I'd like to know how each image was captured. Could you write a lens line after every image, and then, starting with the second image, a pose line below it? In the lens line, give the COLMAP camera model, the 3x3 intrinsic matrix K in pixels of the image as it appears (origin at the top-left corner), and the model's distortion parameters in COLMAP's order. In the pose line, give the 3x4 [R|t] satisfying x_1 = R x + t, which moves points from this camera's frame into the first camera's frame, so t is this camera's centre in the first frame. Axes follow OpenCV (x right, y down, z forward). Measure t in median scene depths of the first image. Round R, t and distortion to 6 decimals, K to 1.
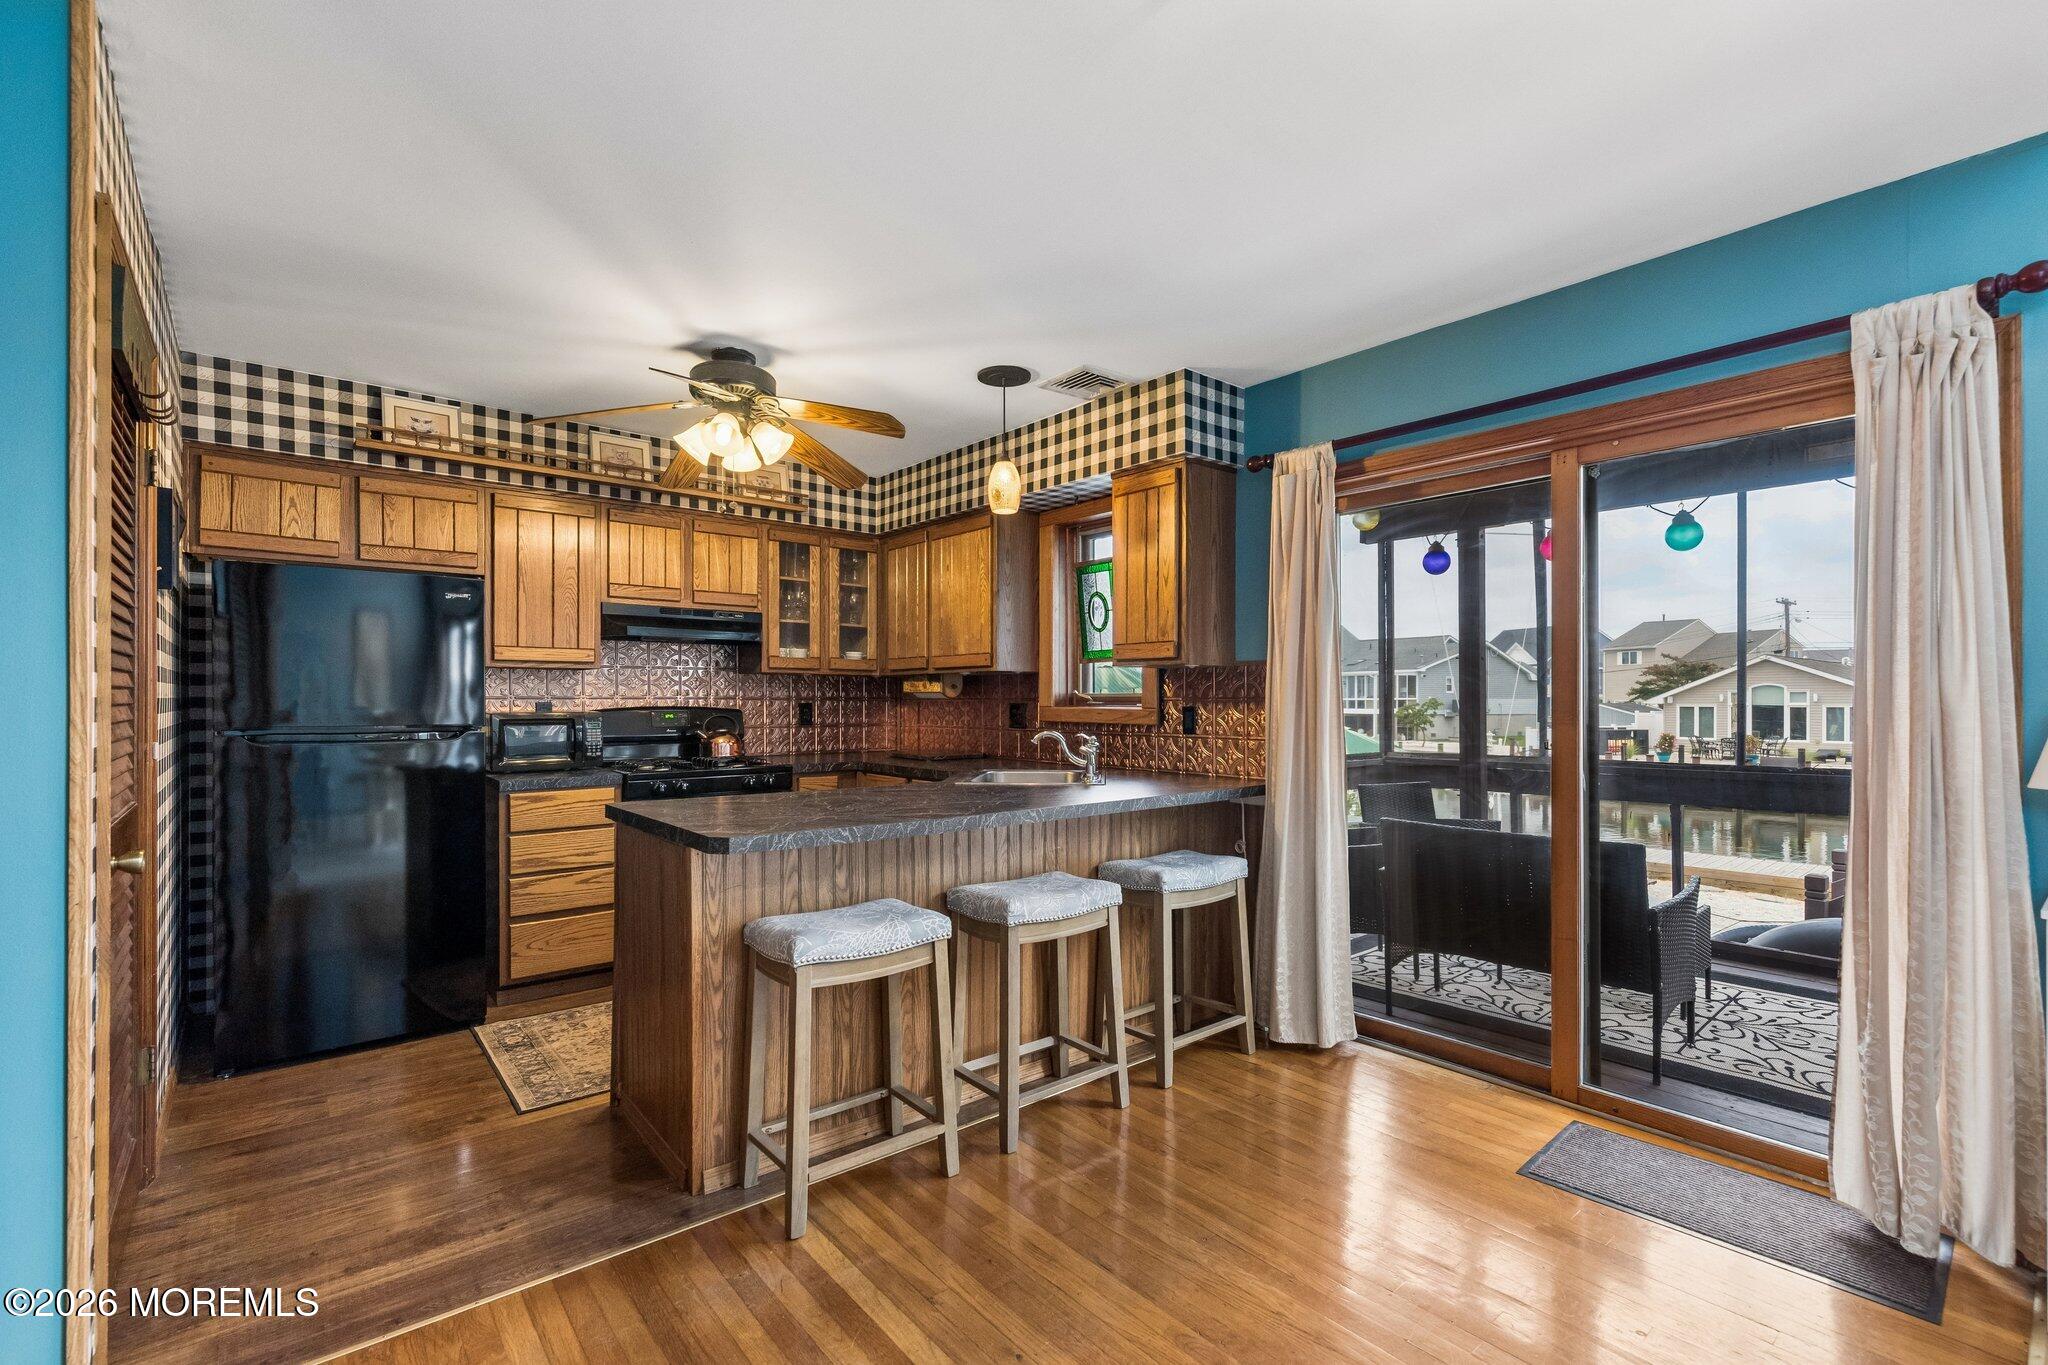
lens RADIAL K [[907.5, 0, 1009.5], [0, 907.5, 706.7], [0, 0, 1]] dist [0.000328, -0.000873]
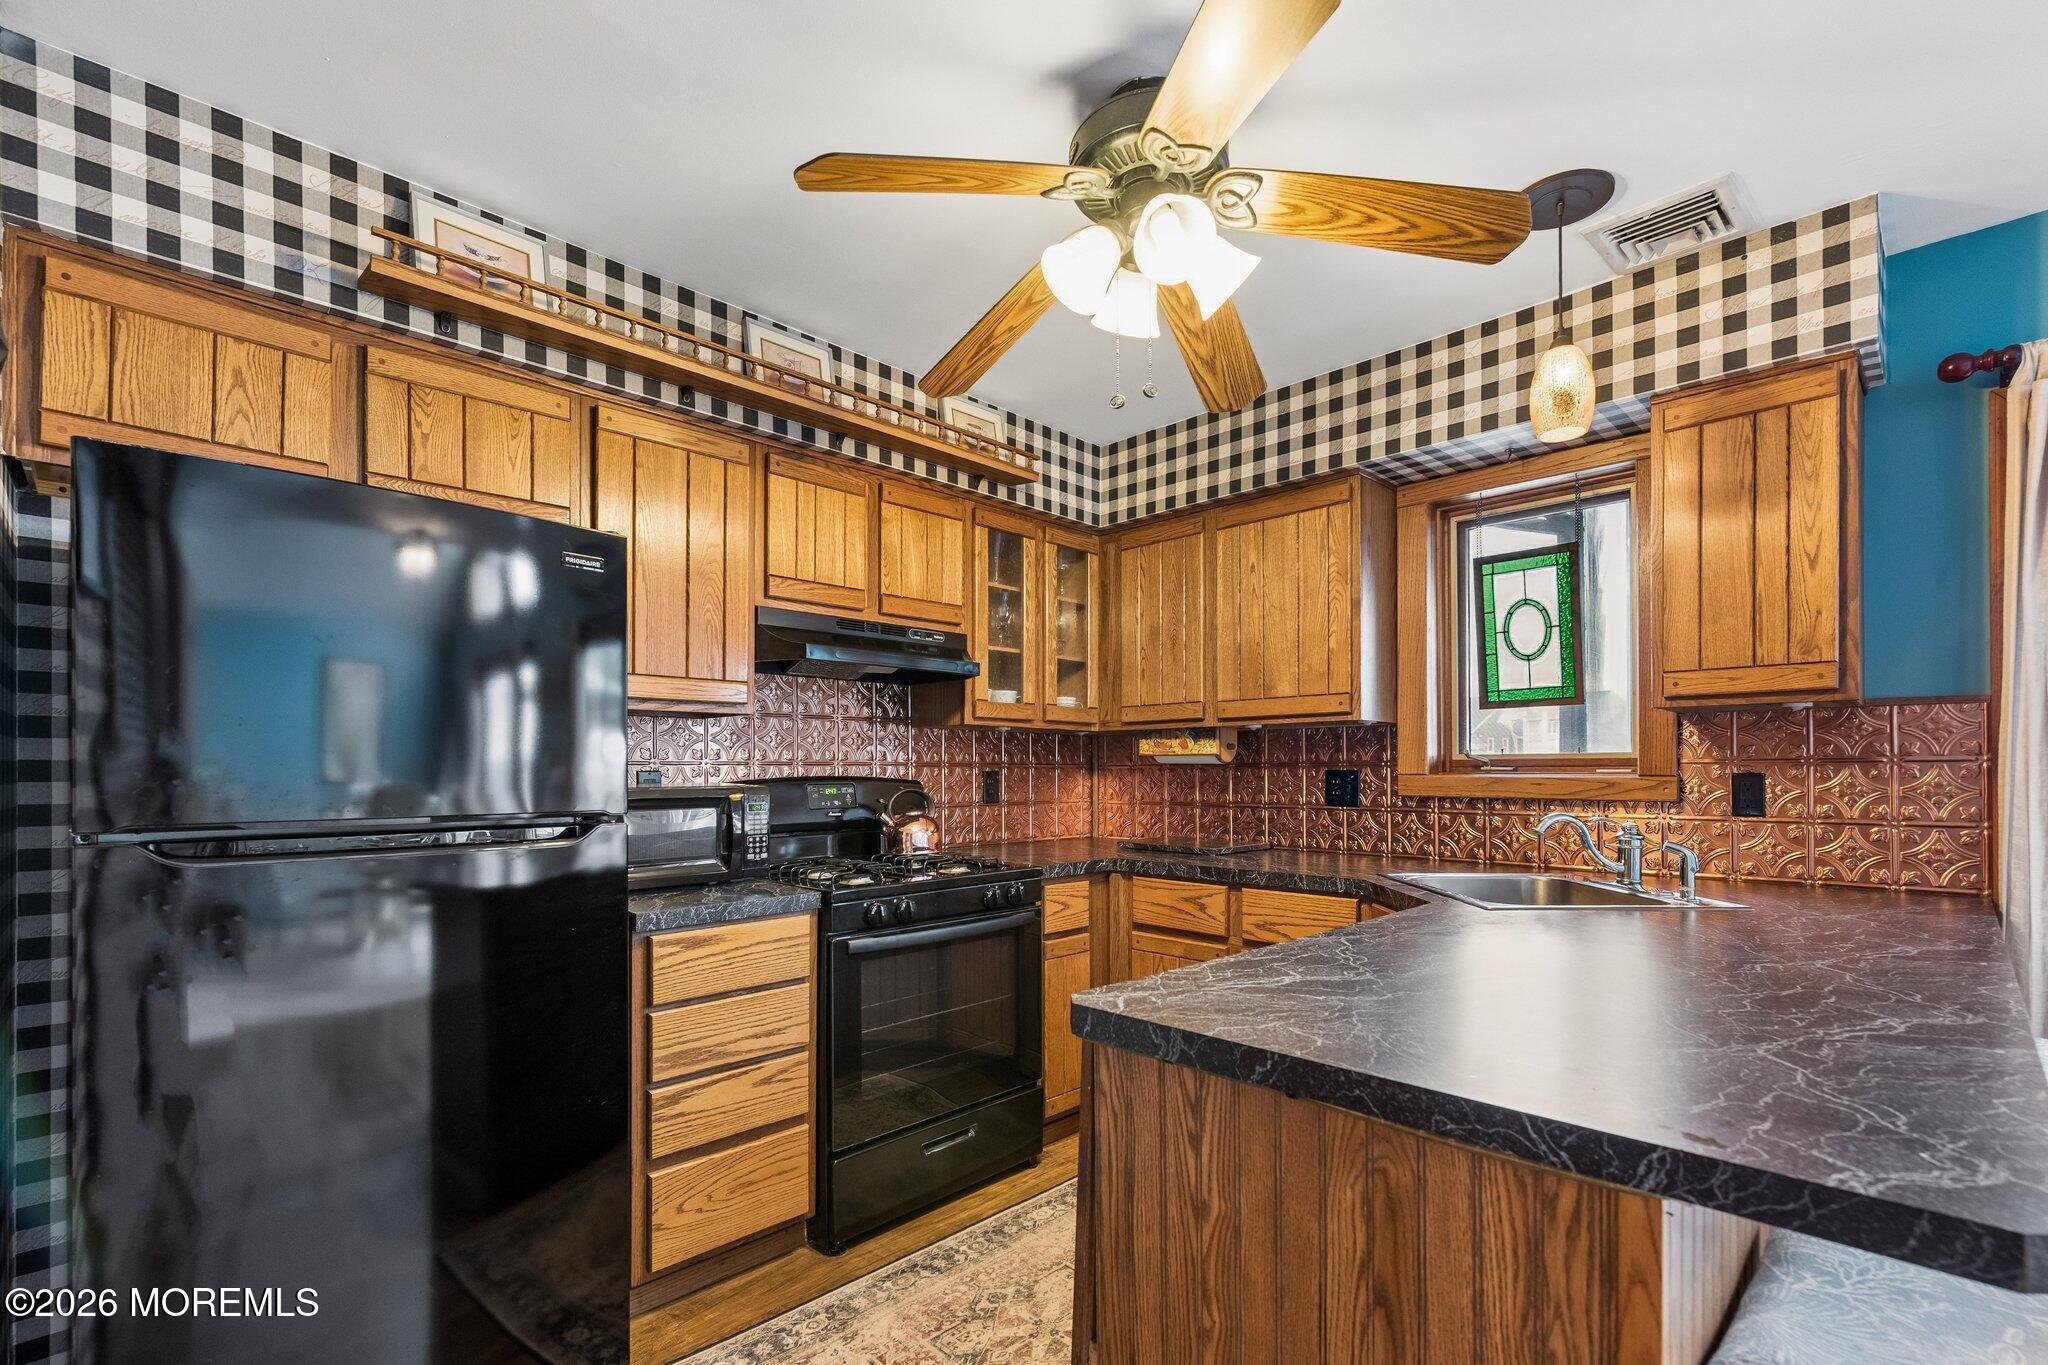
lens RADIAL K [[907.5, 0, 1004.5], [0, 907.5, 770.7], [0, 0, 1]] dist [0.000328, -0.000873]
pose [[0.996537, -0.002372, 0.083120, -0.340665], [0.002829, 0.999981, -0.005385, -0.000384], [-0.083106, 0.005601, 0.996525, 0.385715]]
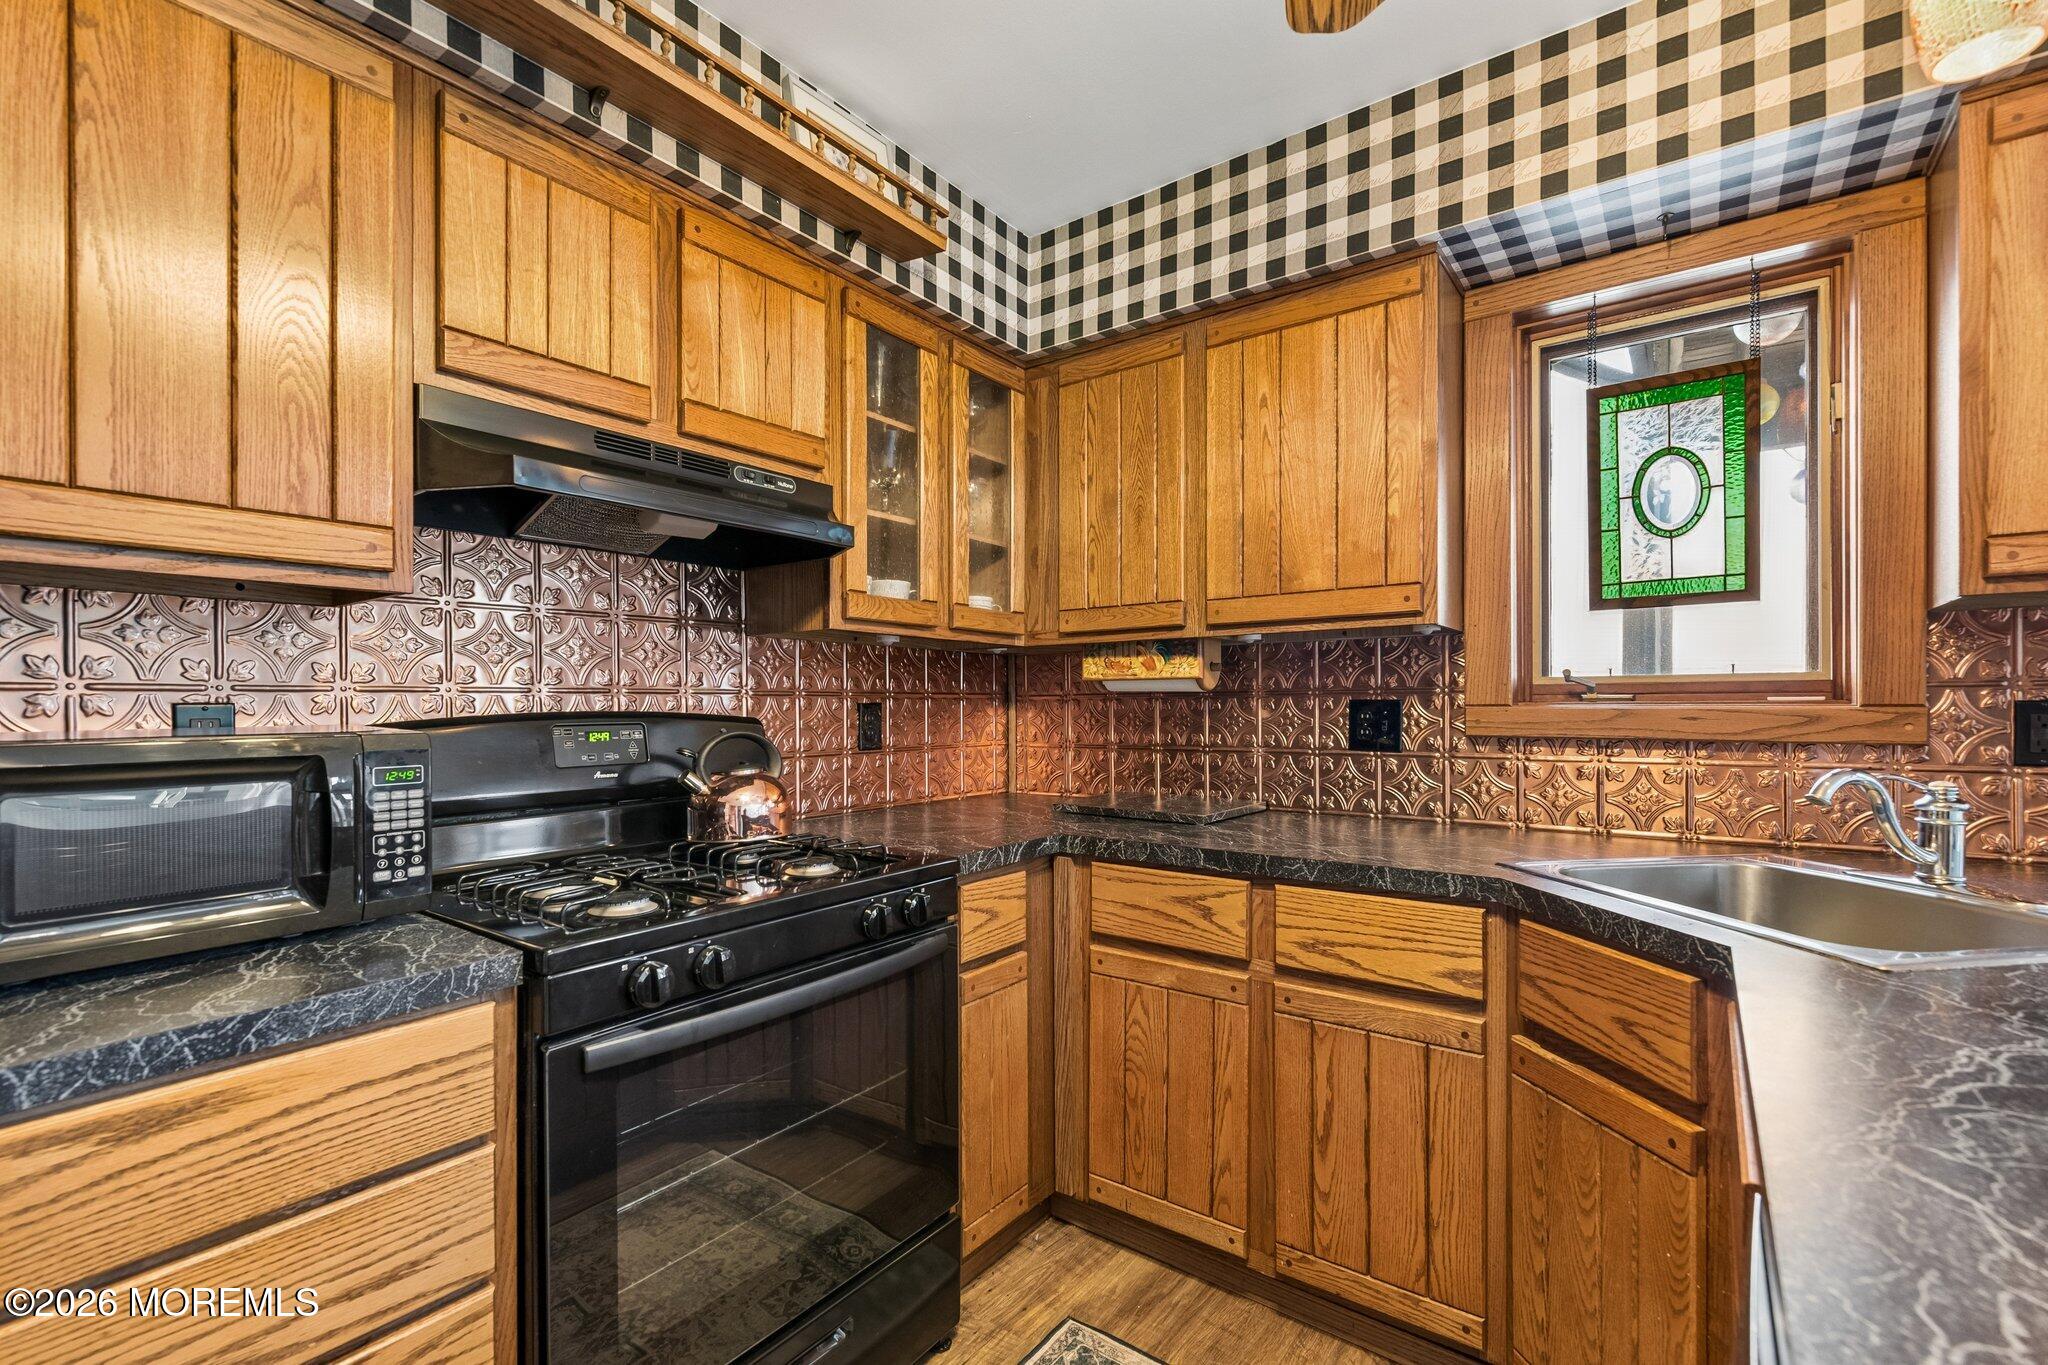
lens RADIAL K [[907.5, 0, 1027.6], [0, 907.5, 698.9], [0, 0, 1]] dist [0.000328, -0.000873]
pose [[0.969268, -0.004057, 0.245973, -0.327415], [0.007068, 0.999910, -0.011361, 0.000025], [-0.245905, 0.012750, 0.969210, 0.652905]]
